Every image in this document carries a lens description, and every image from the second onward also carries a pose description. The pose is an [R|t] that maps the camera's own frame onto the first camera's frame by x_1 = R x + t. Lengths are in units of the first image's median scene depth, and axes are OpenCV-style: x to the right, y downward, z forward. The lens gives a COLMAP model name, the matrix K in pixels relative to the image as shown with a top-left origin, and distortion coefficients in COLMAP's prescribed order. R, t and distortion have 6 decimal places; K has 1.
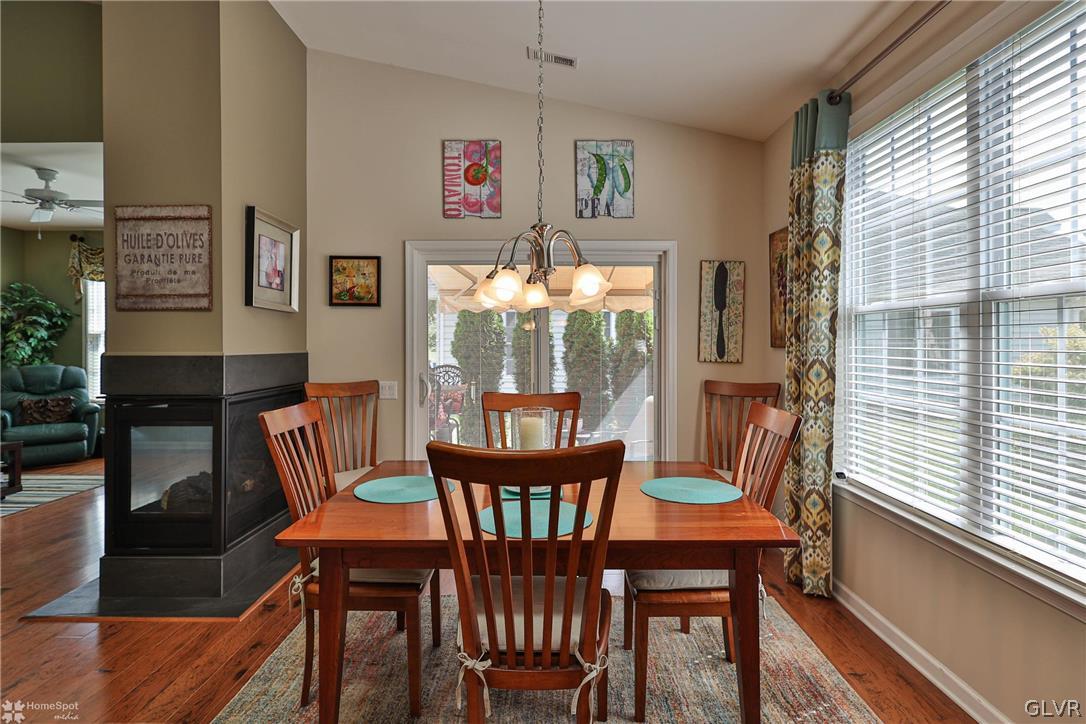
lens RADIAL K [[553.4, 0, 547.6], [0, 553.4, 341.2], [0, 0, 1]] dist [-0.001314, -0.000089]
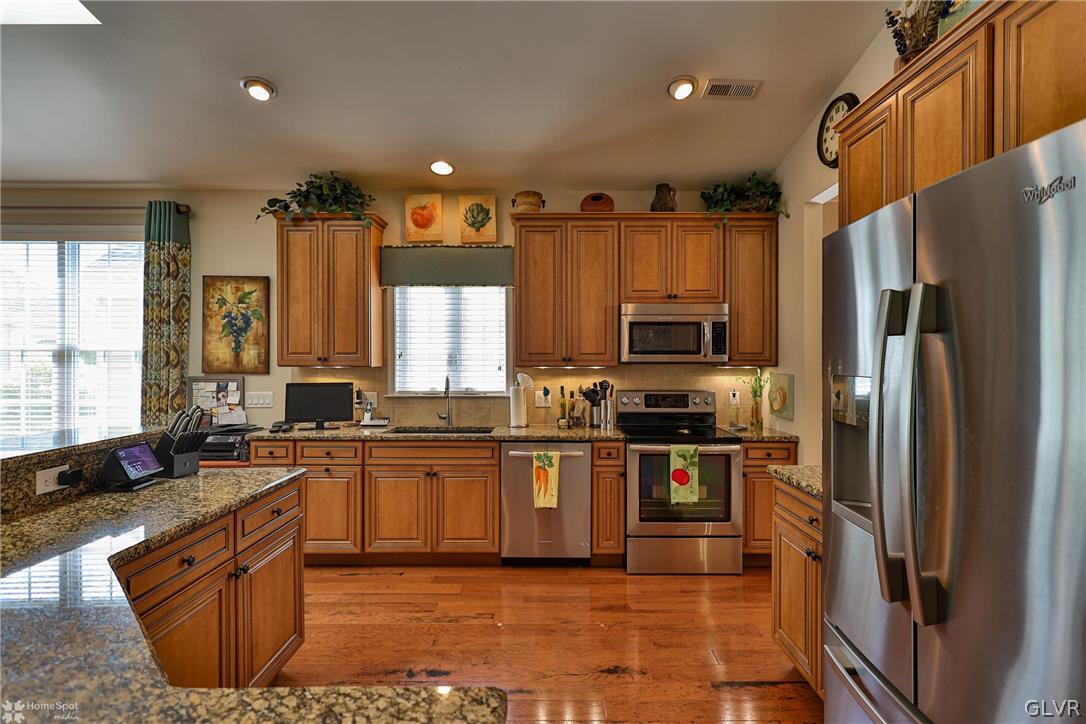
lens RADIAL K [[534.2, 0, 543.0], [0, 534.2, 362.0], [0, 0, 1]] dist [0.000477, 0.000083]
pose [[0.005843, -0.002205, 0.999980, -0.687249], [-0.004648, 0.999987, 0.002232, -0.020042], [-0.999972, -0.004661, 0.005833, -0.463541]]
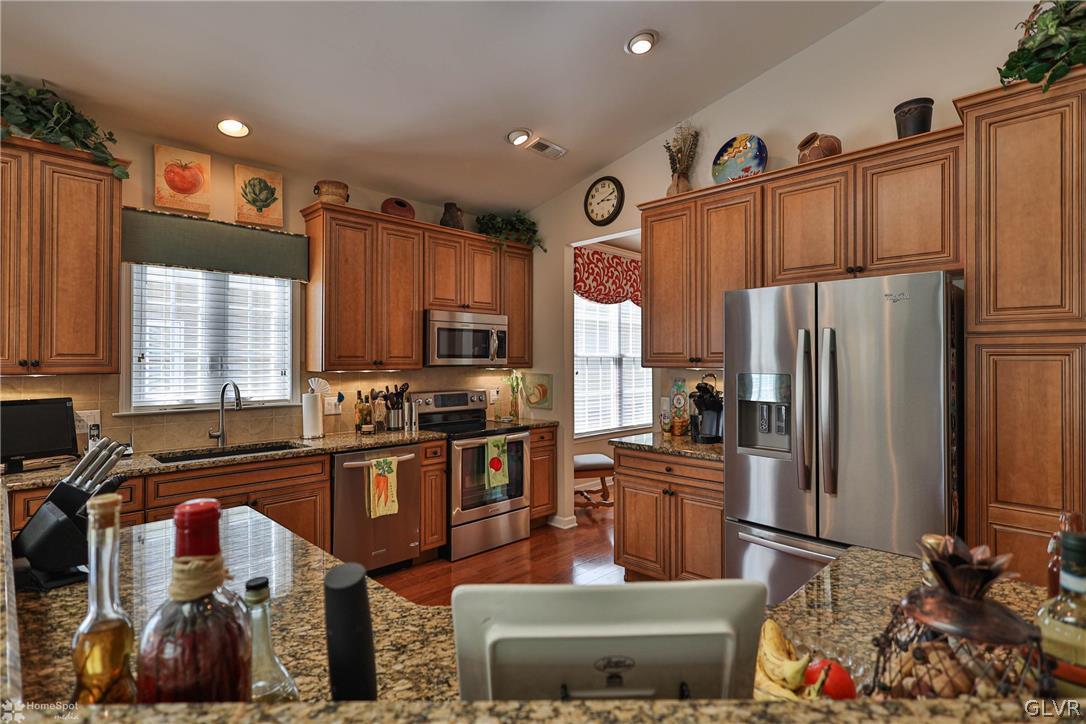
lens RADIAL K [[535.0, 0, 547.5], [0, 535.0, 356.6], [0, 0, 1]] dist [-0.000587, -0.000060]
pose [[-0.707952, 0.006824, 0.706227, -0.598170], [-0.001789, 0.999933, -0.011455, -0.023656], [-0.706258, -0.009373, -0.707892, -0.029433]]
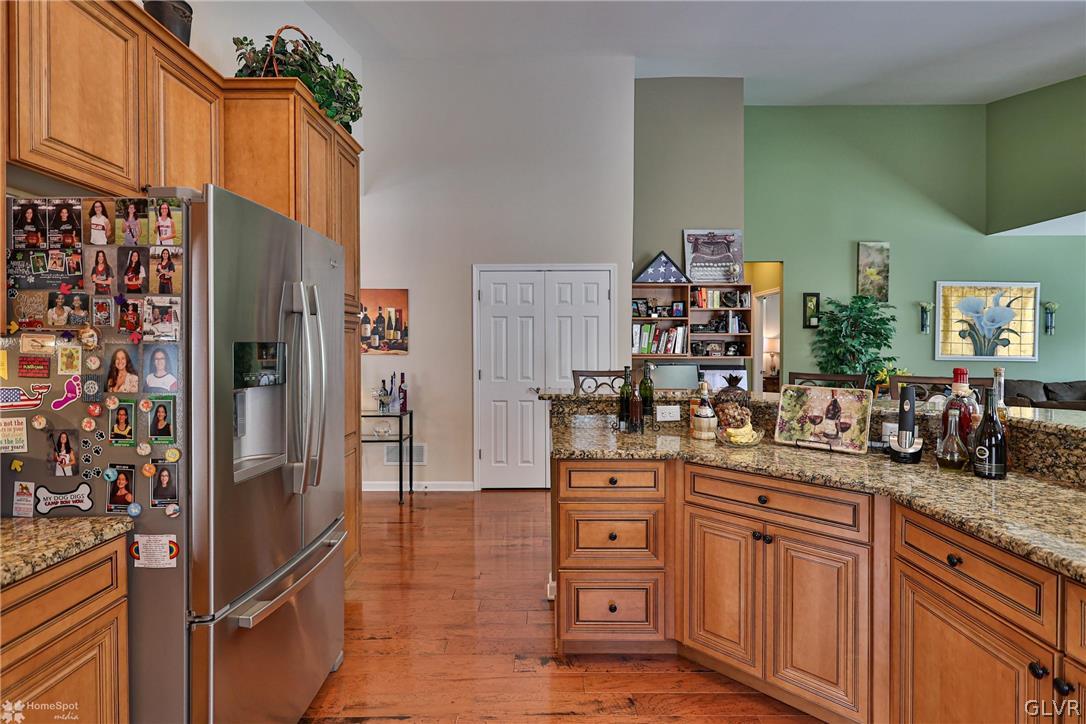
lens RADIAL K [[534.1, 0, 544.5], [0, 534.1, 351.0], [0, 0, 1]] dist [0.000017, -0.000285]
pose [[-0.005473, 0.011409, -0.999920, 0.090619], [0.005959, 0.999918, 0.011376, -0.006592], [0.999967, -0.005897, -0.005540, -0.454041]]
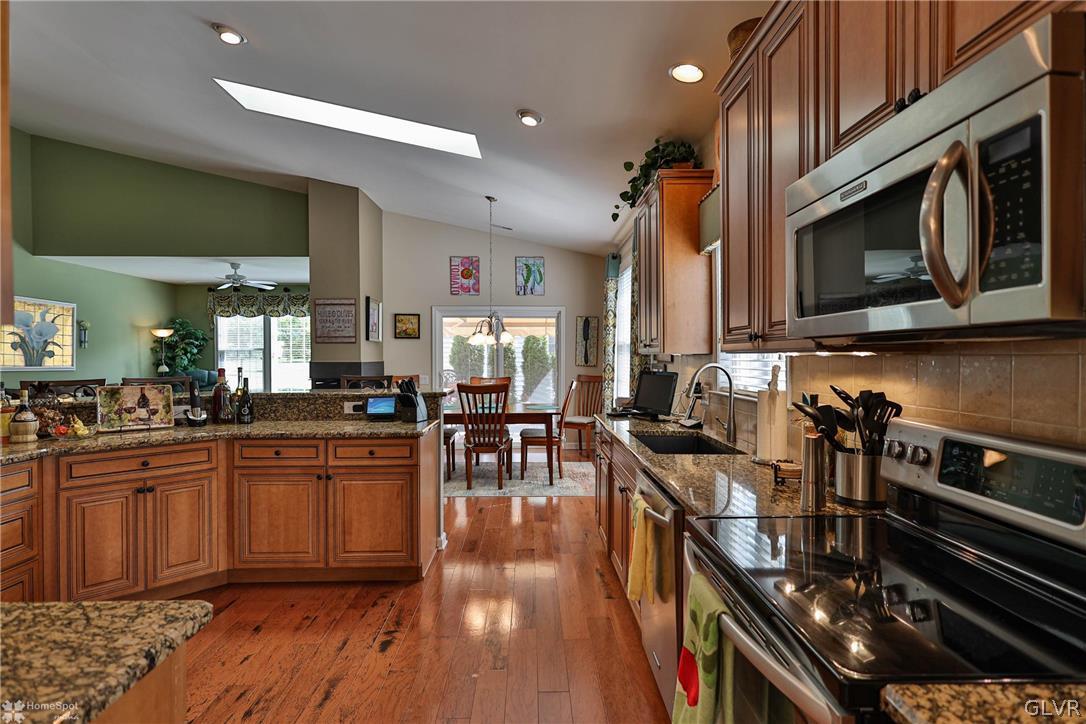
lens RADIAL K [[534.2, 0, 543.0], [0, 534.2, 362.0], [0, 0, 1]] dist [0.000477, 0.000083]
pose [[0.999767, -0.000154, 0.021569, 0.108948], [-0.000190, 0.999873, 0.015918, -0.008102], [-0.021569, -0.015918, 0.999641, -0.980940]]
